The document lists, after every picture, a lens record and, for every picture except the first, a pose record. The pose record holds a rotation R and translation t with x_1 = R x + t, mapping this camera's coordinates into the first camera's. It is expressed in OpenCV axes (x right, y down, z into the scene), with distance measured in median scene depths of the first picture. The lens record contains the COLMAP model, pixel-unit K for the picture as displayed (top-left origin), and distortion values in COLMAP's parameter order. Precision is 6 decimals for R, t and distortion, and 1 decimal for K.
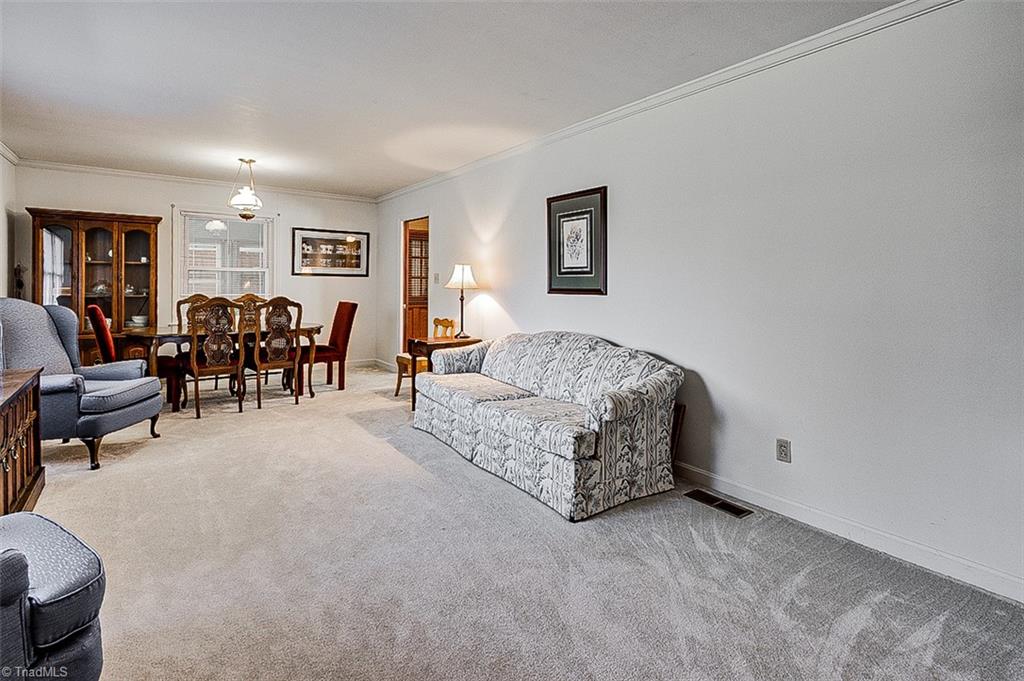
lens RADIAL K [[493.4, 0, 508.8], [0, 493.4, 293.3], [0, 0, 1]] dist [-0.002172, 0.001006]
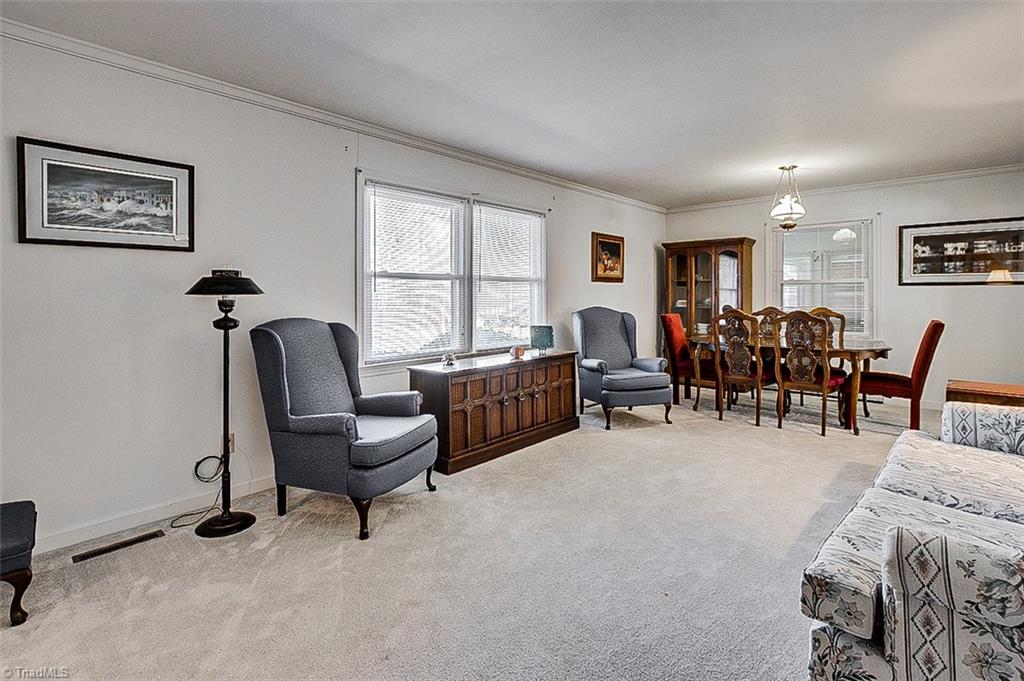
lens RADIAL K [[492.6, 0, 508.6], [0, 492.6, 304.8], [0, 0, 1]] dist [0.001202, 0.000418]
pose [[0.189965, 0.010039, -0.981740, 0.316810], [-0.014704, 0.999865, 0.007379, -0.002390], [0.981681, 0.013034, 0.190087, 0.300152]]
